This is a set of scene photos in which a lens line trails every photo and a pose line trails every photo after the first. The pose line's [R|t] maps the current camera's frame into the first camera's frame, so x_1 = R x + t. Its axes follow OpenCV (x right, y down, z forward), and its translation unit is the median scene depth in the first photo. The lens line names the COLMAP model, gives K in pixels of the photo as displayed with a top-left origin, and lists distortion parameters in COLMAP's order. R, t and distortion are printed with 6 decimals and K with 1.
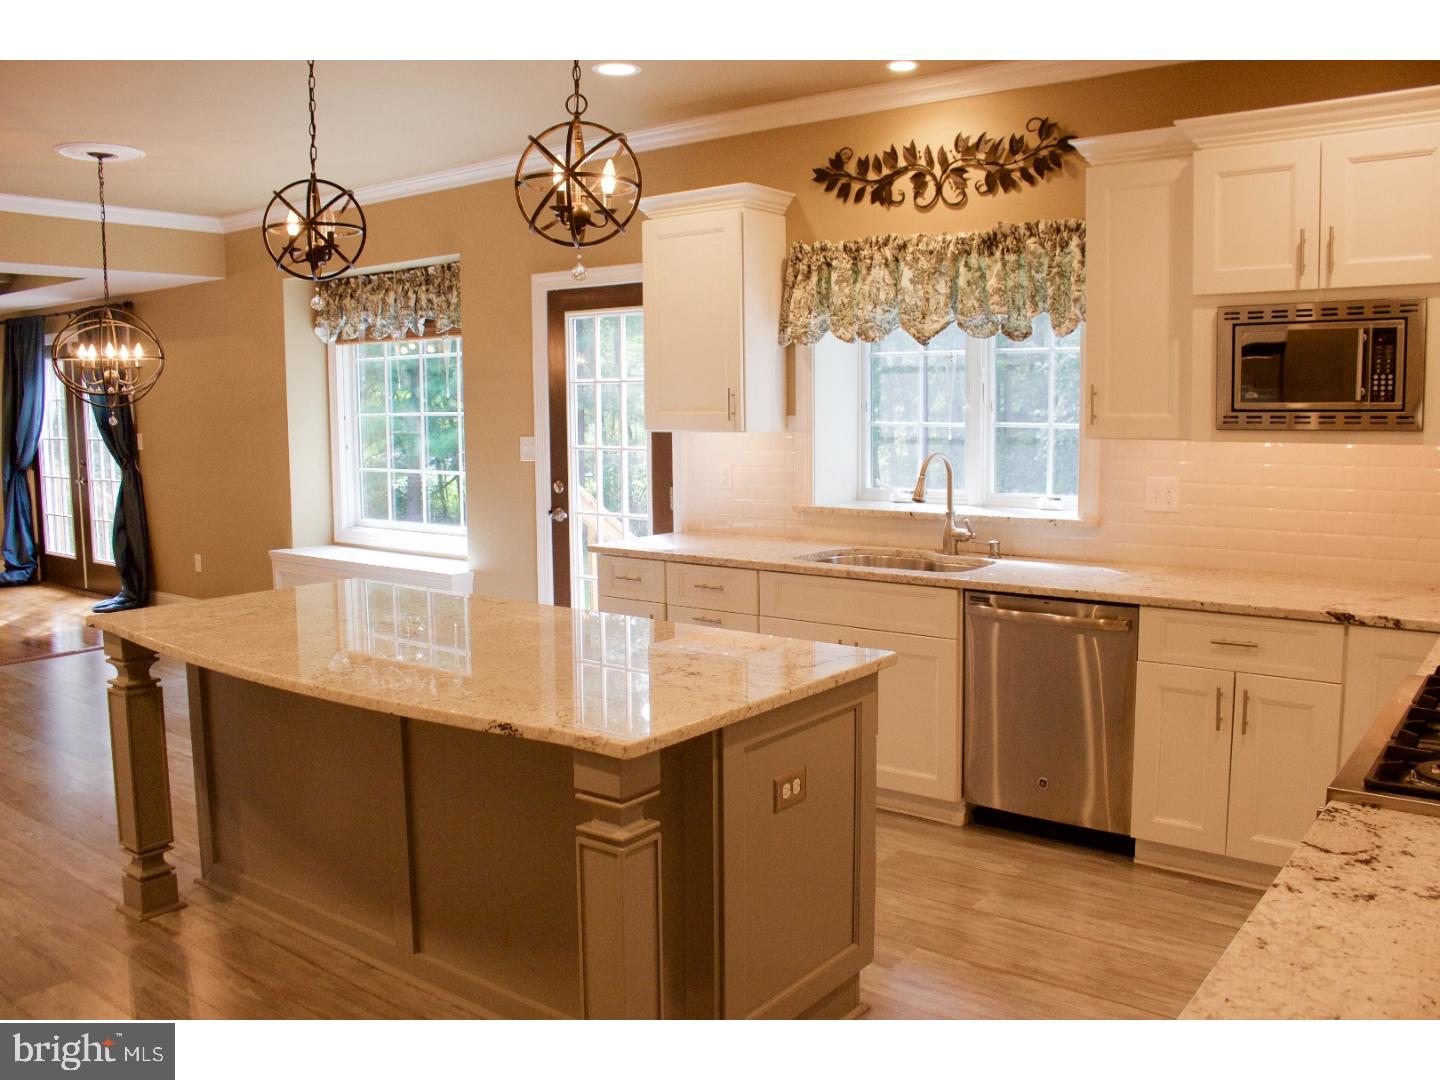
lens RADIAL K [[1193.0, 0, 720.0], [0, 1193.0, 540.0], [0, 0, 1]] dist [-0.153094, 0.120671]
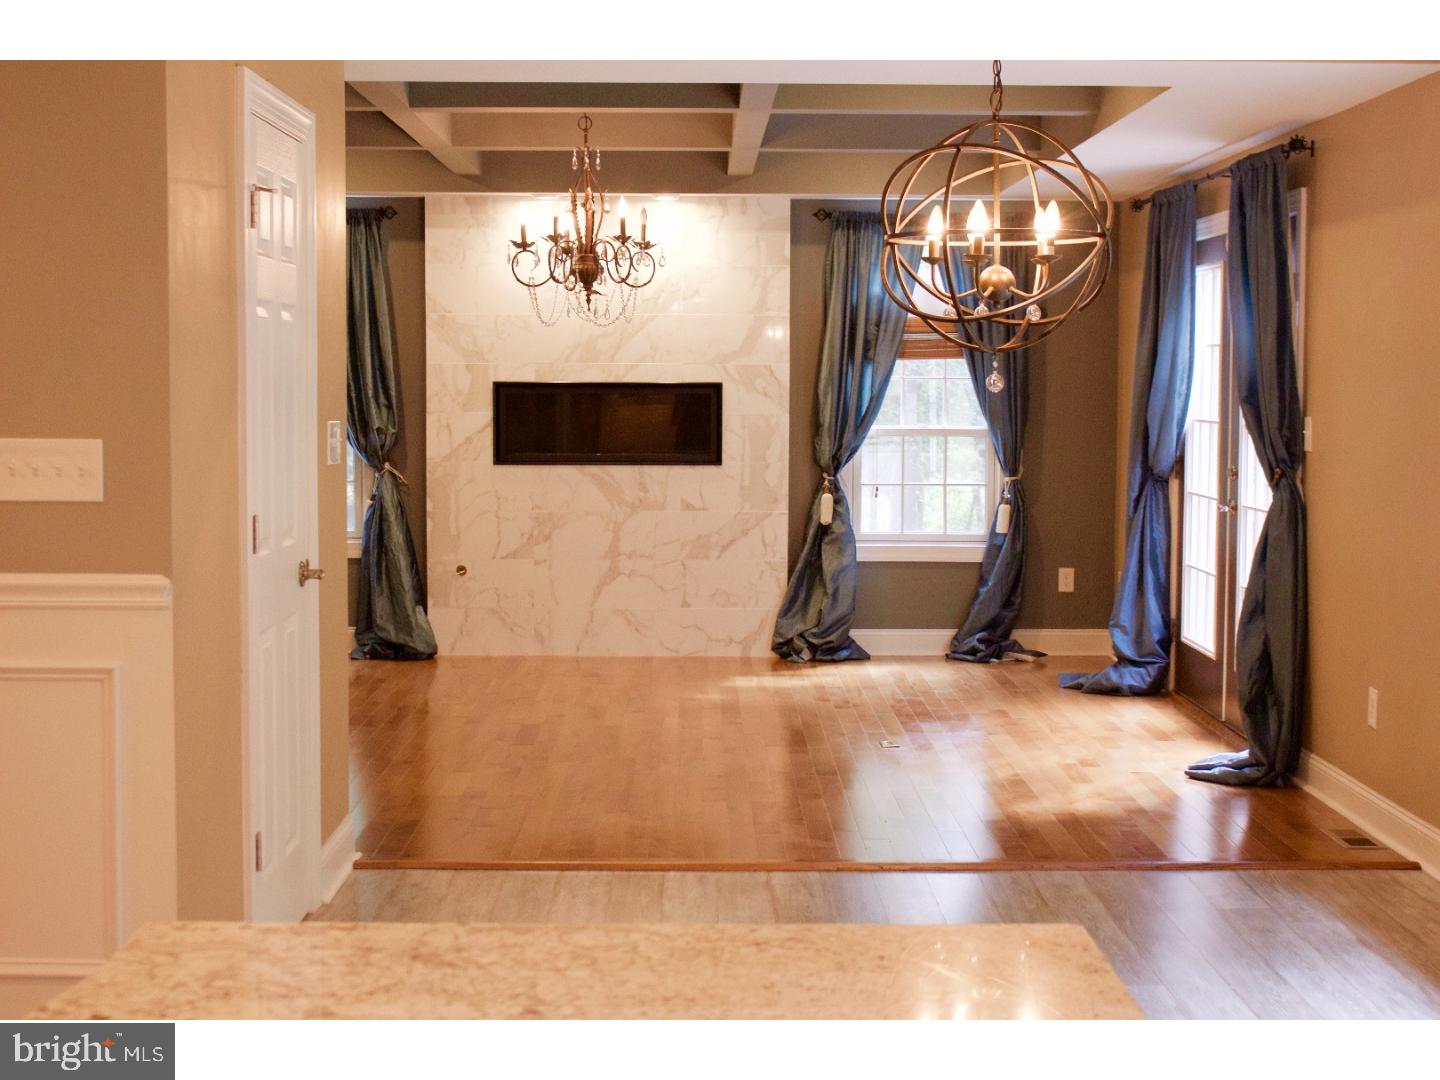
lens RADIAL K [[2114.3, 0, 720.0], [0, 2114.3, 540.0], [0, 0, 1]] dist [-0.015669, -0.021962]
pose [[0.618682, 0.069163, -0.782591, 0.026517], [-0.093501, 0.995520, 0.014063, -0.027881], [0.780057, 0.064472, 0.622378, 0.245910]]
